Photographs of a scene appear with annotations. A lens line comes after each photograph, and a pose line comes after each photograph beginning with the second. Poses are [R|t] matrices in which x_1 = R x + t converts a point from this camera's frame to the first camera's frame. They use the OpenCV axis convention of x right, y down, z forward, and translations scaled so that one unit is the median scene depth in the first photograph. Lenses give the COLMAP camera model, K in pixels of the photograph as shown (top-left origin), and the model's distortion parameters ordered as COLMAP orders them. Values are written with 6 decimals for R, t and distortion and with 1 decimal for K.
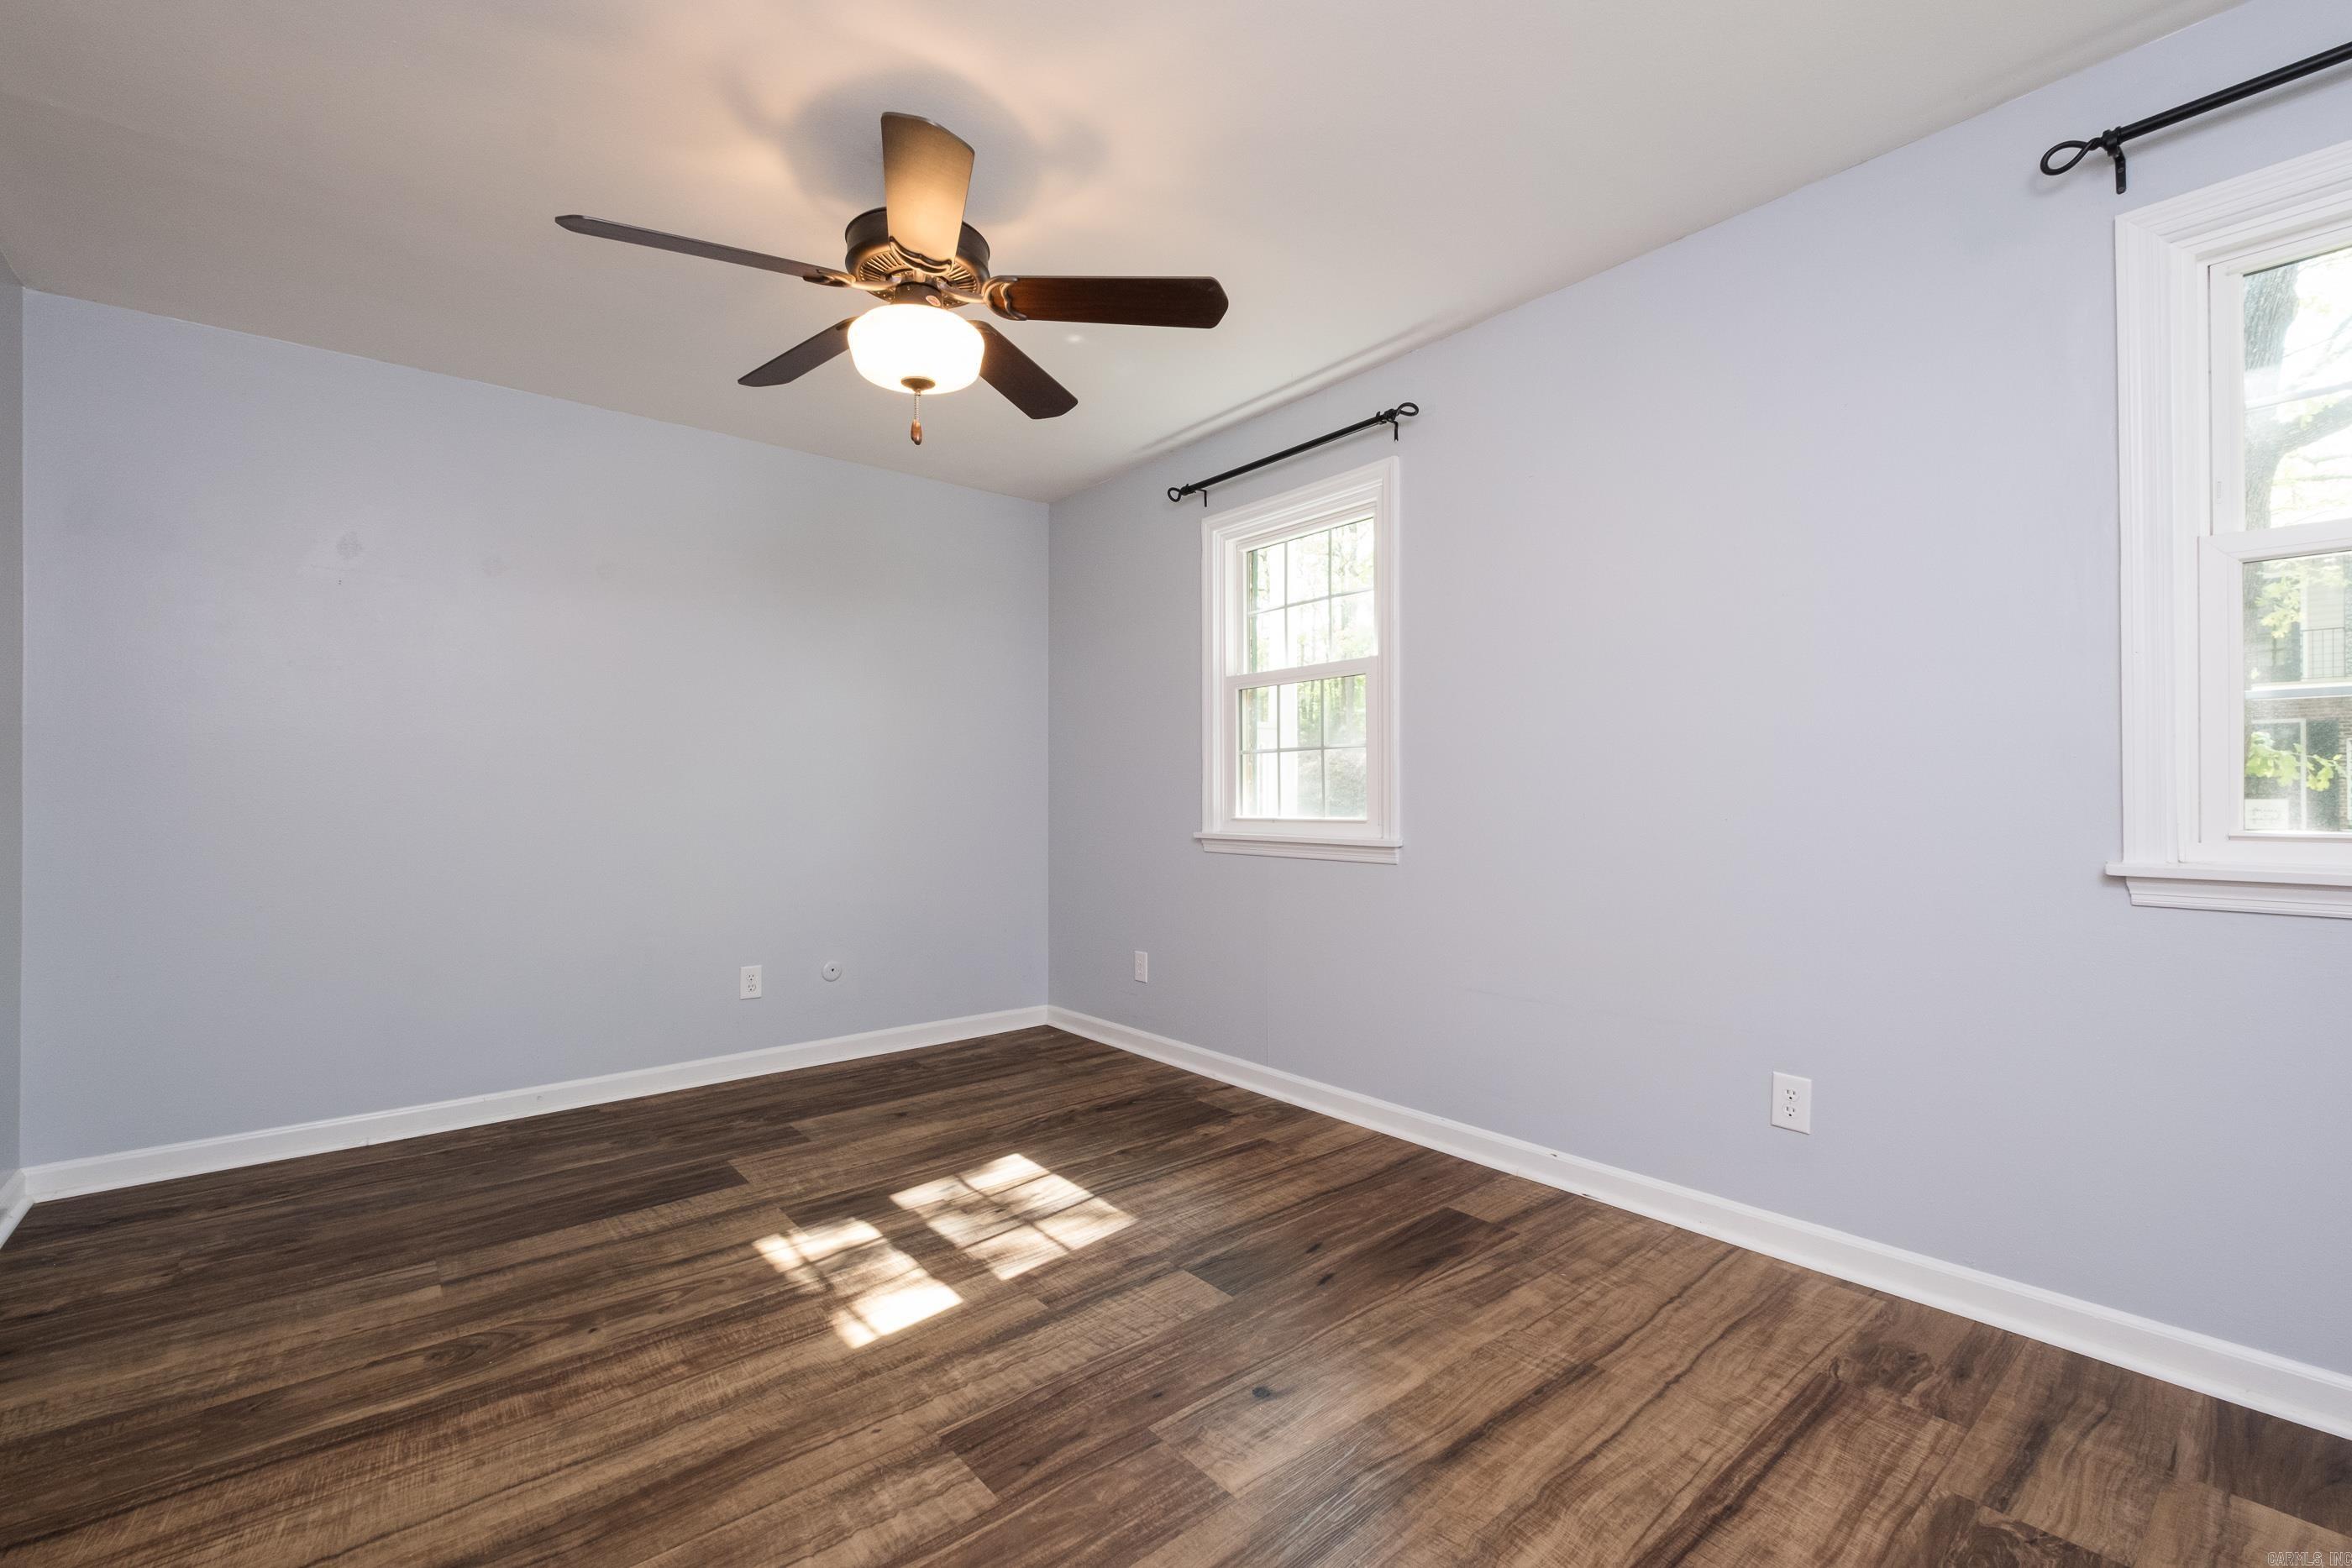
lens RADIAL K [[999.3, 0, 1176.0], [0, 999.3, 784.0], [0, 0, 1]] dist [0.014222, -0.009208]
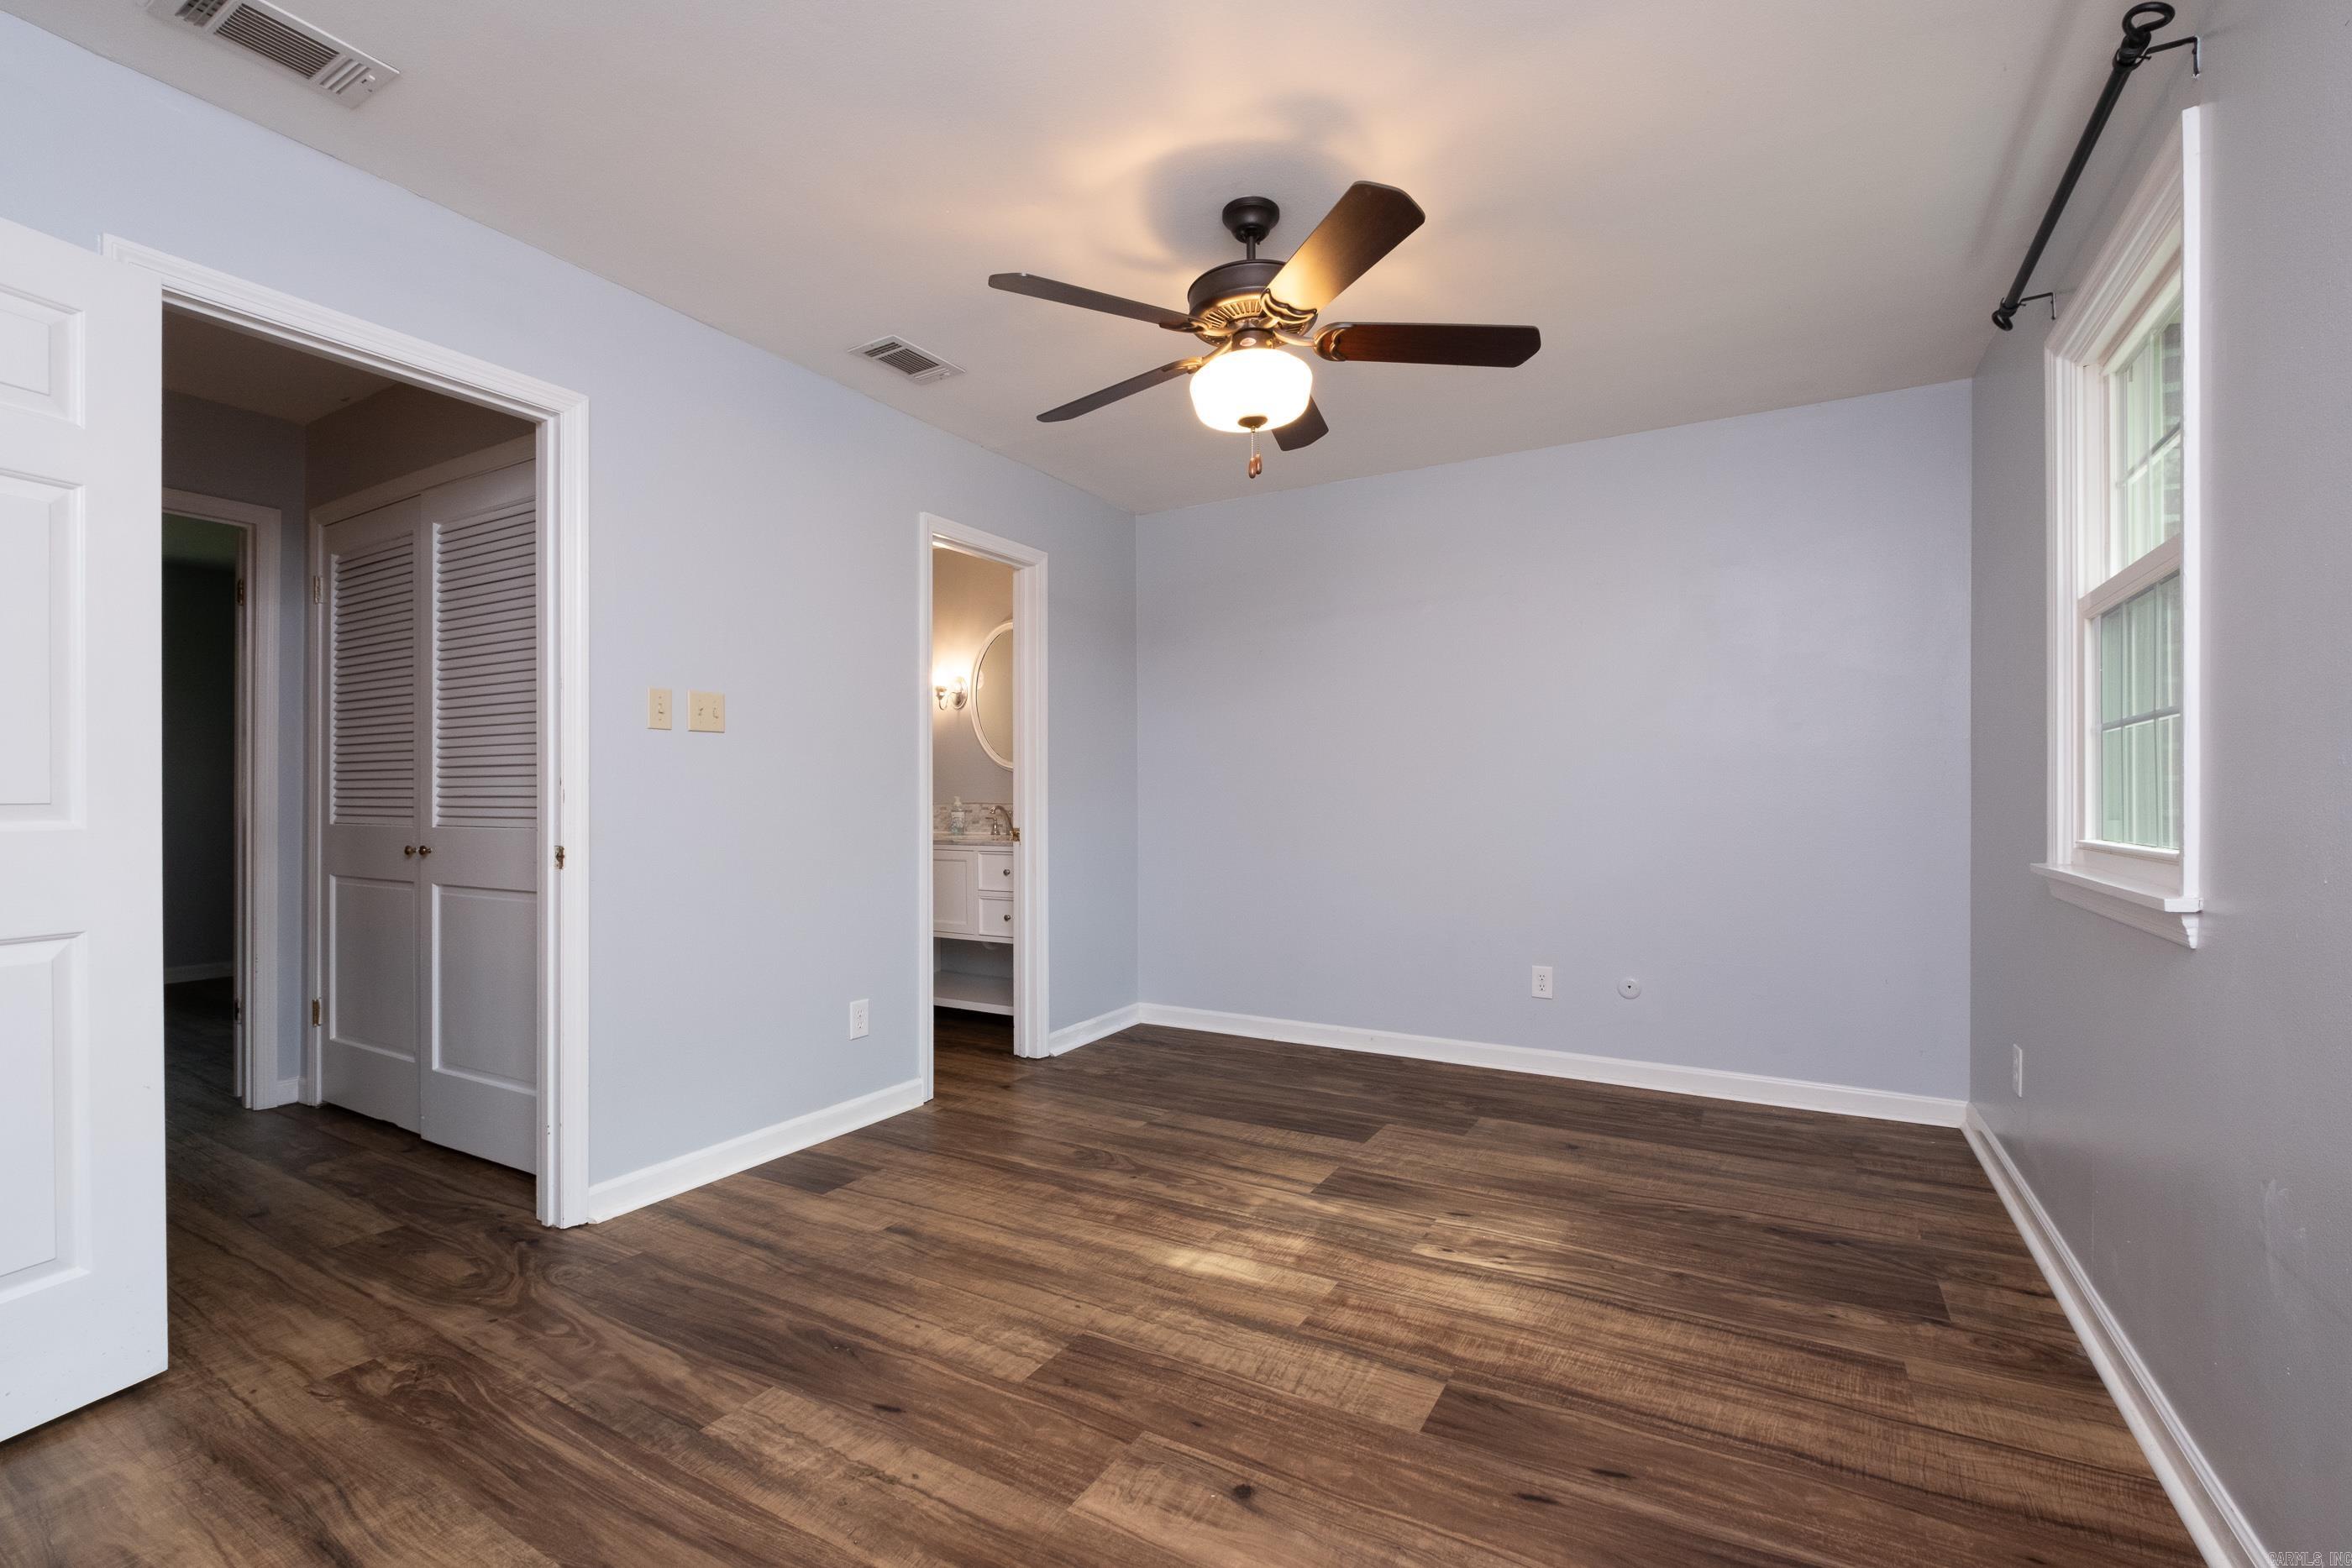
lens RADIAL K [[1015.7, 0, 1197.2], [0, 1015.7, 797.4], [0, 0, 1]] dist [0.006559, -0.005949]
pose [[0.358730, 0.004935, -0.933428, 0.700487], [0.007354, 0.999940, 0.008112, -0.002207], [0.933412, -0.009774, 0.358672, 0.512155]]
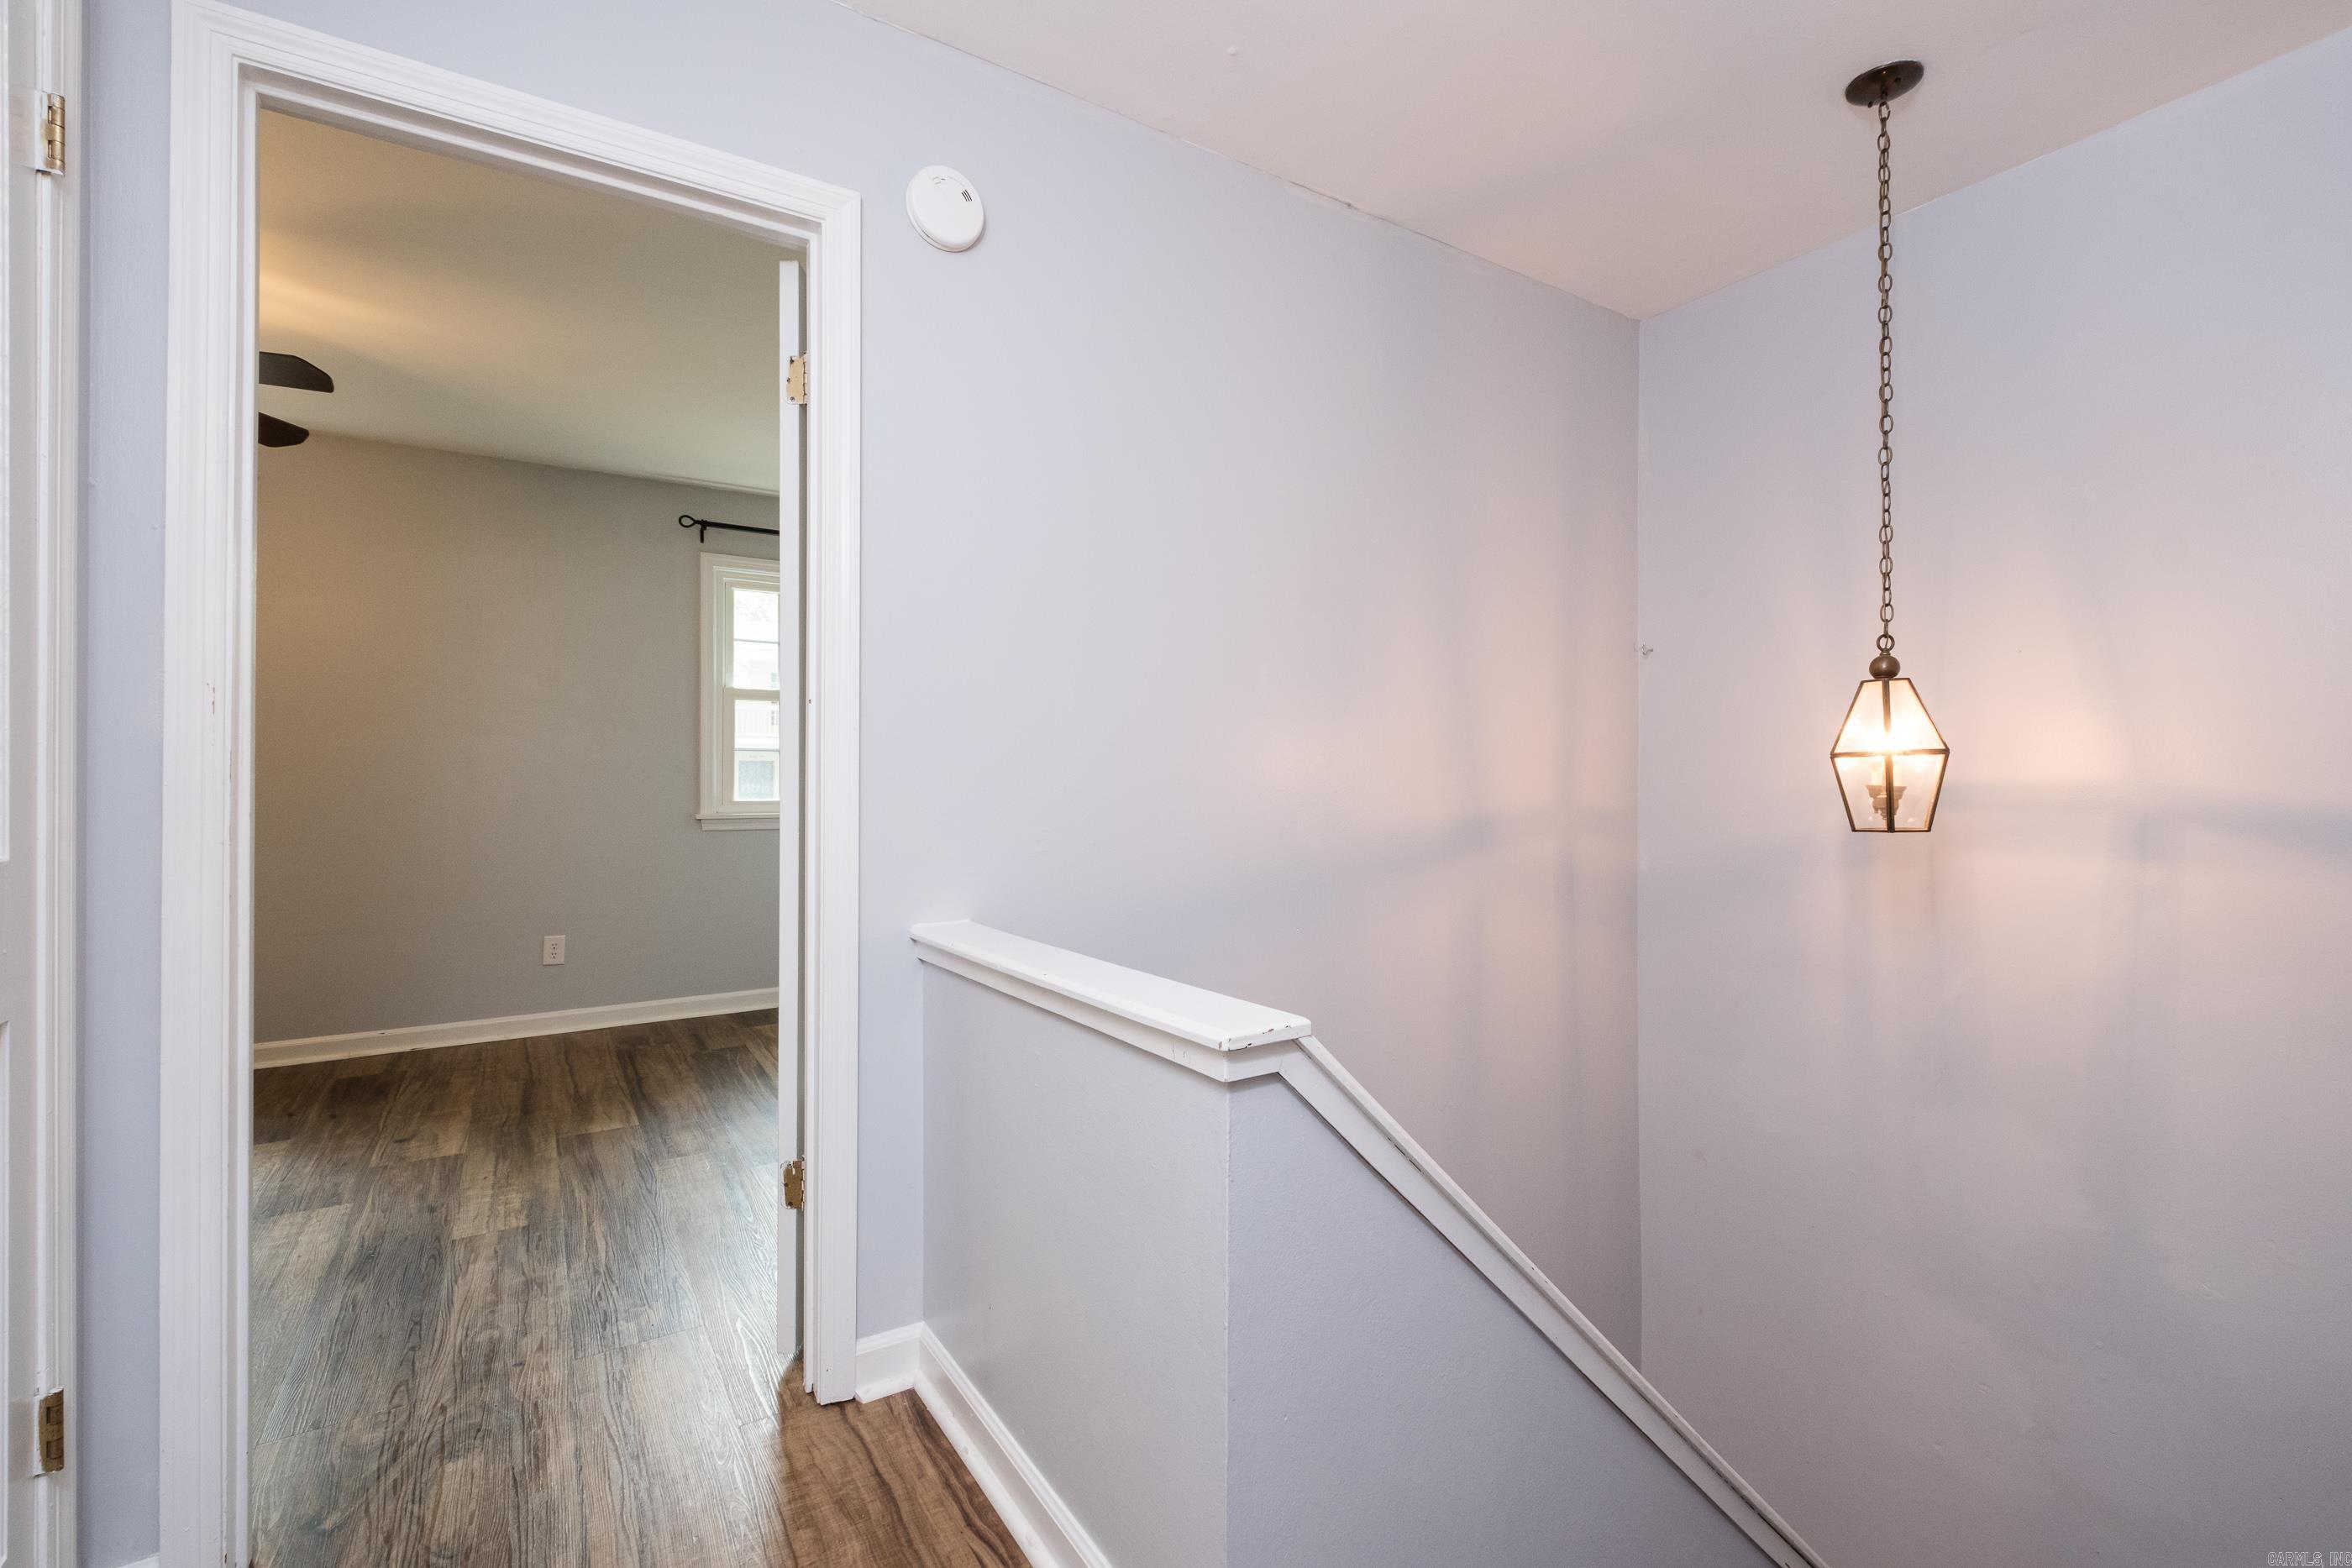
lens RADIAL K [[1025.4, 0, 1186.3], [0, 1025.4, 779.6], [0, 0, 1]] dist [0.004069, -0.006884]
pose [[0.116797, 0.007489, 0.993128, -1.151403], [-0.006414, 0.999956, -0.006786, 0.004584], [-0.993135, -0.005577, 0.116840, -0.391570]]
